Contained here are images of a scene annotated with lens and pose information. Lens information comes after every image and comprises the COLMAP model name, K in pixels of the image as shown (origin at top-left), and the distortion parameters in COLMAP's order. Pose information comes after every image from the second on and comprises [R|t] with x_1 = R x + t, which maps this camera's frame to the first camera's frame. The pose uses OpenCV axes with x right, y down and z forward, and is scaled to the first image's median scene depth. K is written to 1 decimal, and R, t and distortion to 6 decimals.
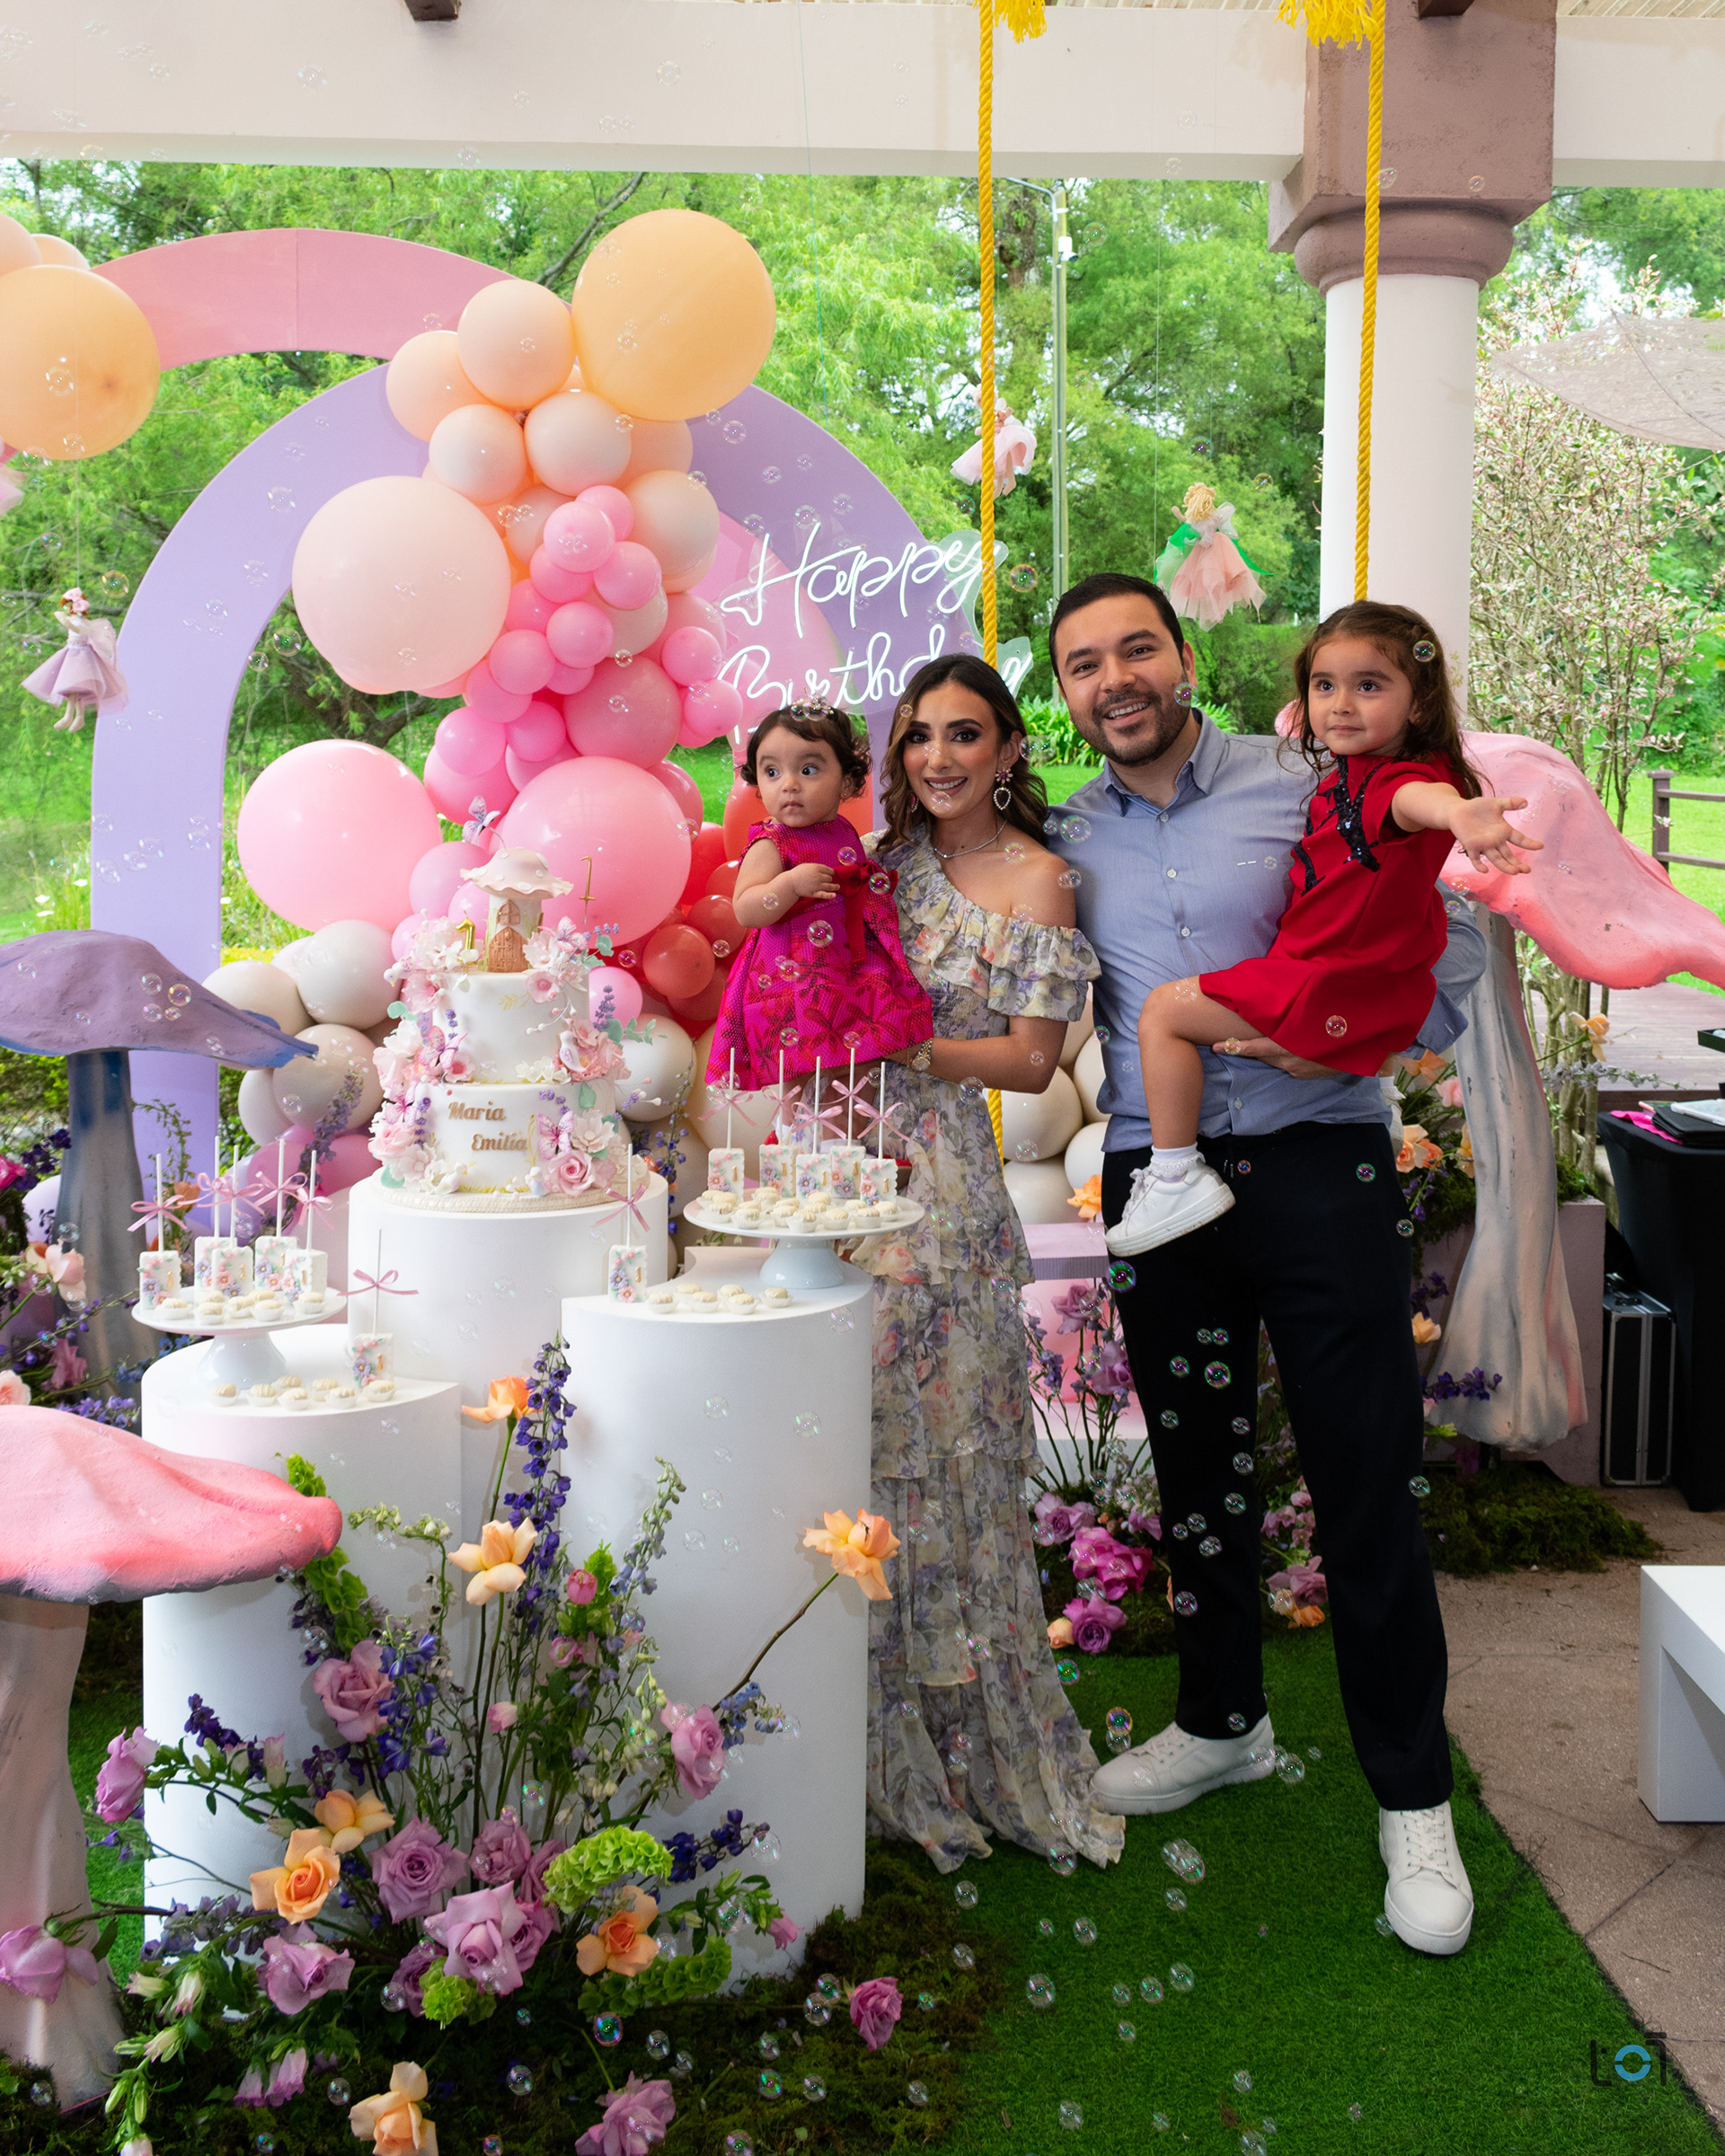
lens RADIAL K [[2081.9, 0, 838.9], [0, 2081.9, 909.1], [0, 0, 1]] dist [0.002728, 0.000000]
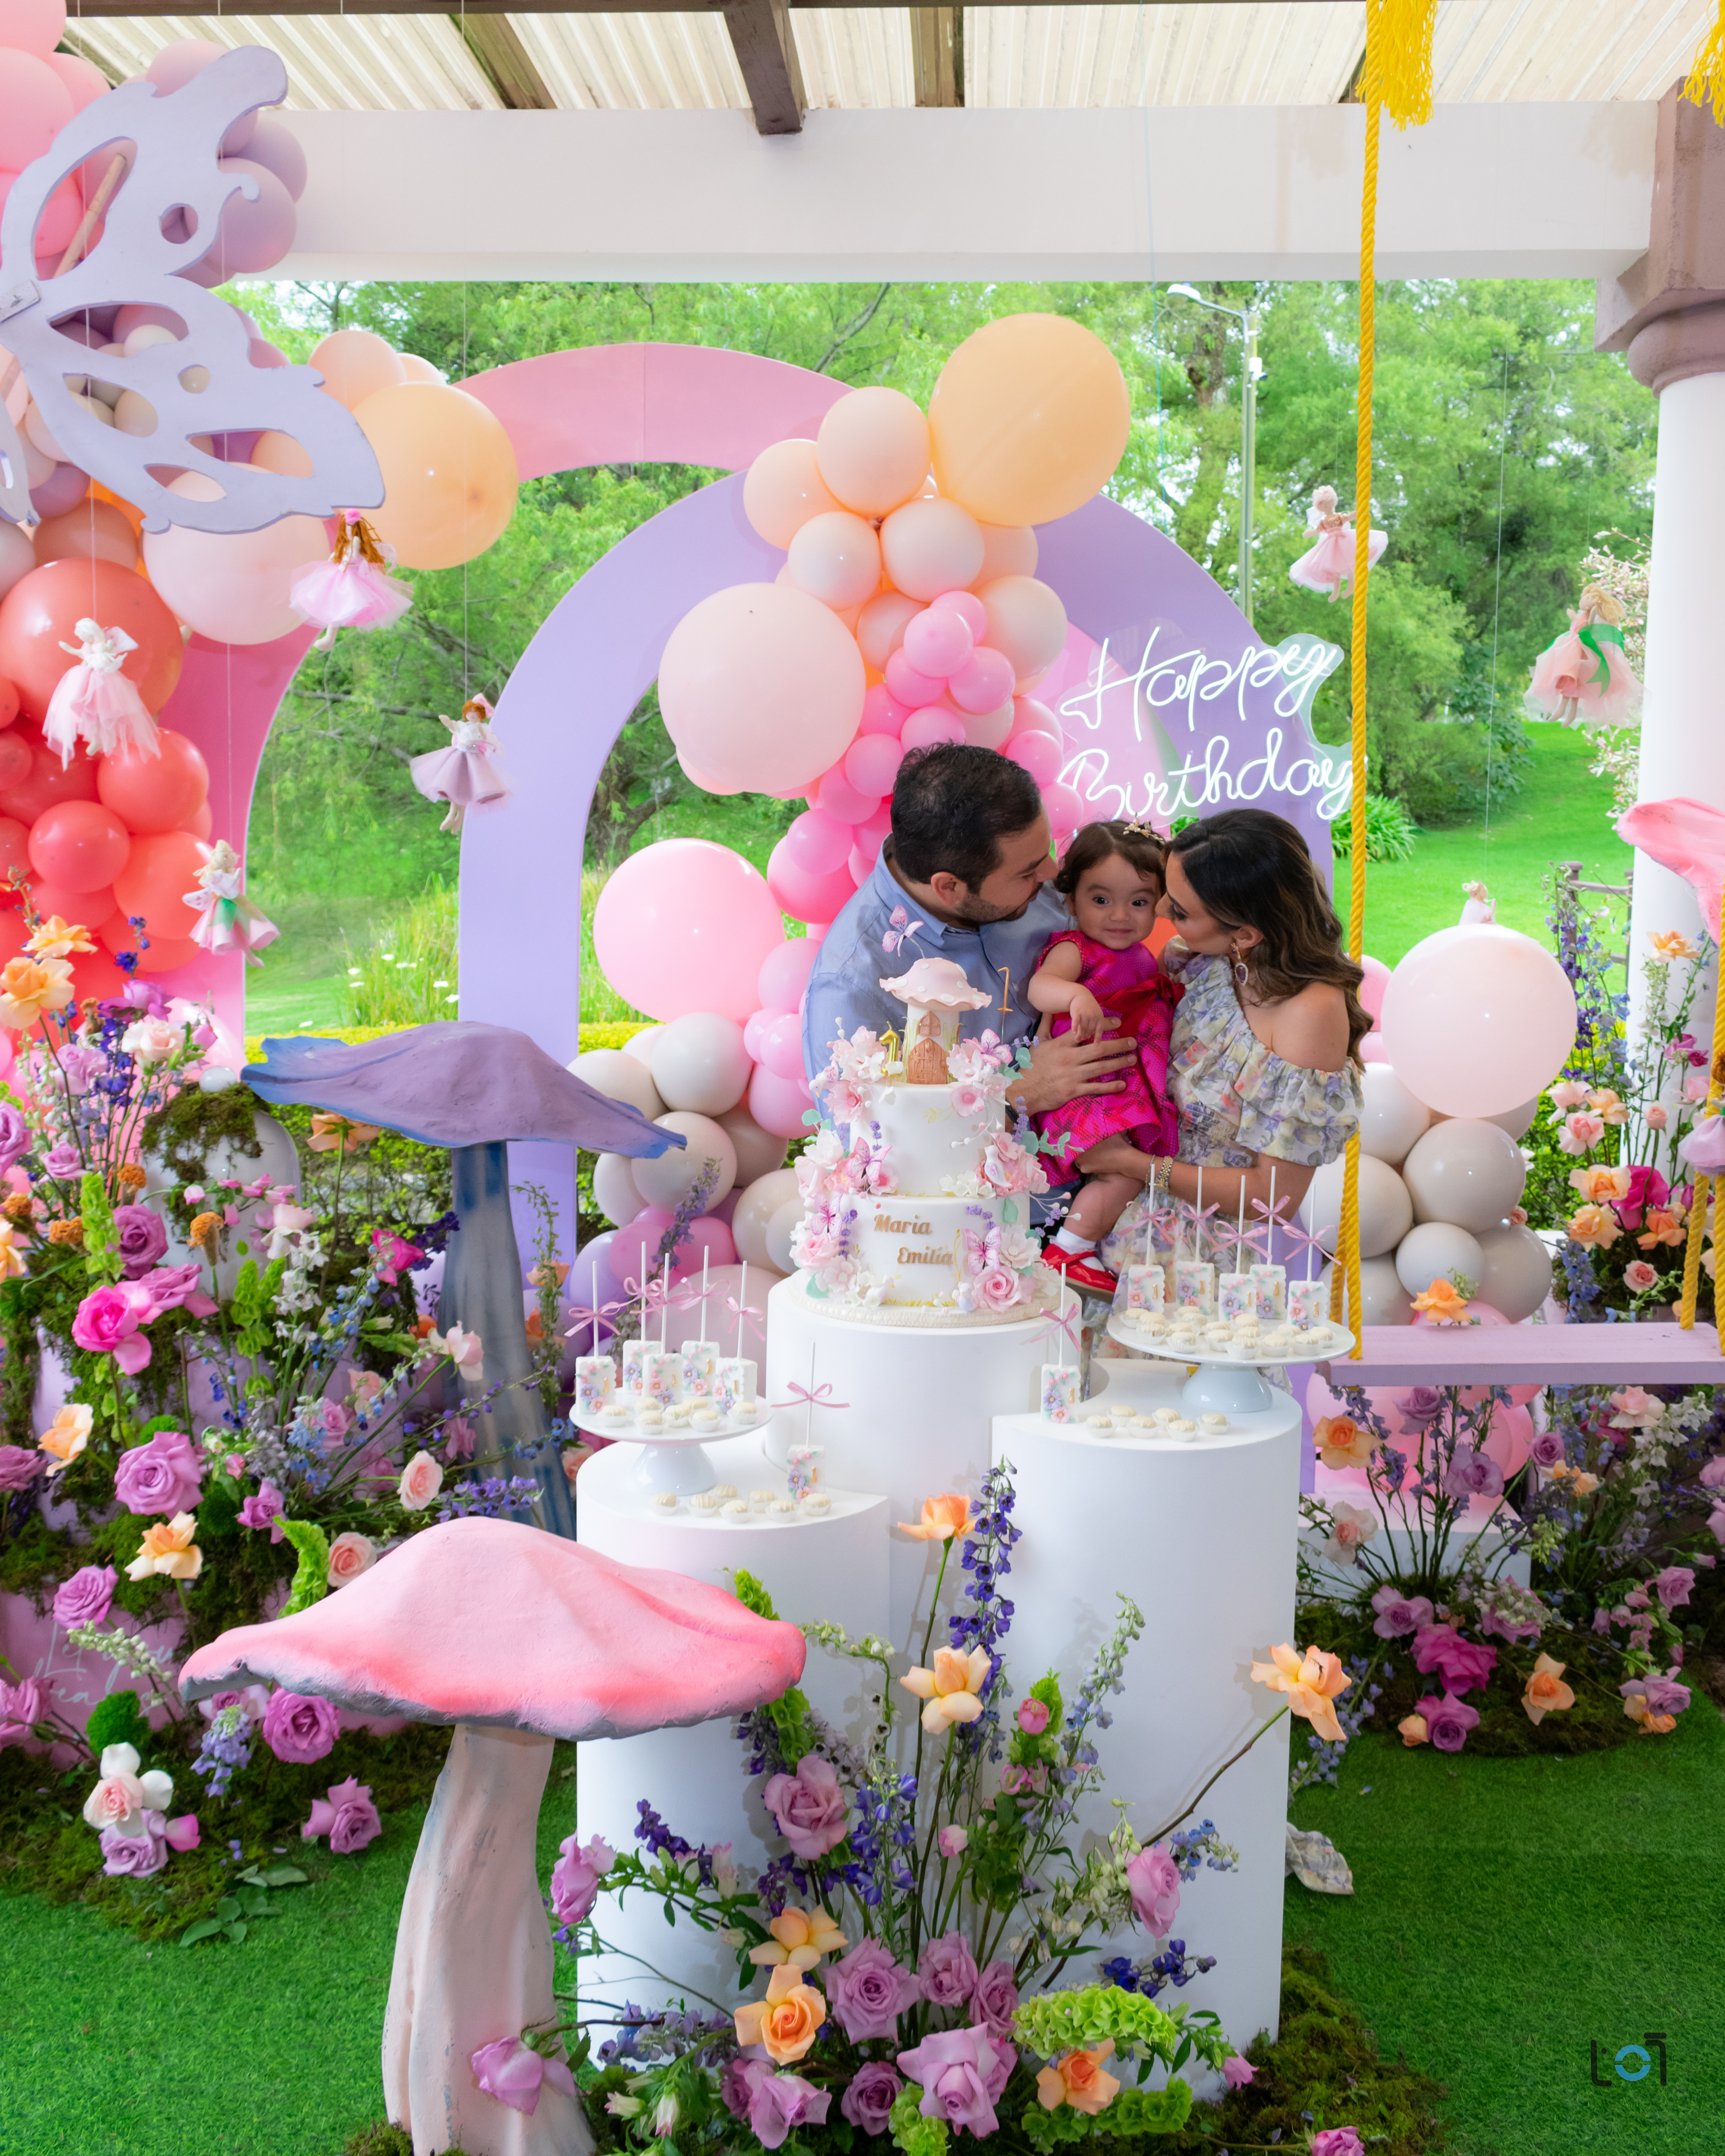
lens RADIAL K [[1876.0, 0, 862.2], [0, 1876.0, 1078.2], [0, 0, 1]] dist [-0.000134, 0.001780]
pose [[0.996017, 0.017182, -0.087489, -0.112447], [-0.012618, 0.998543, 0.052462, -0.019249], [0.088263, -0.051149, 0.994783, 0.104814]]
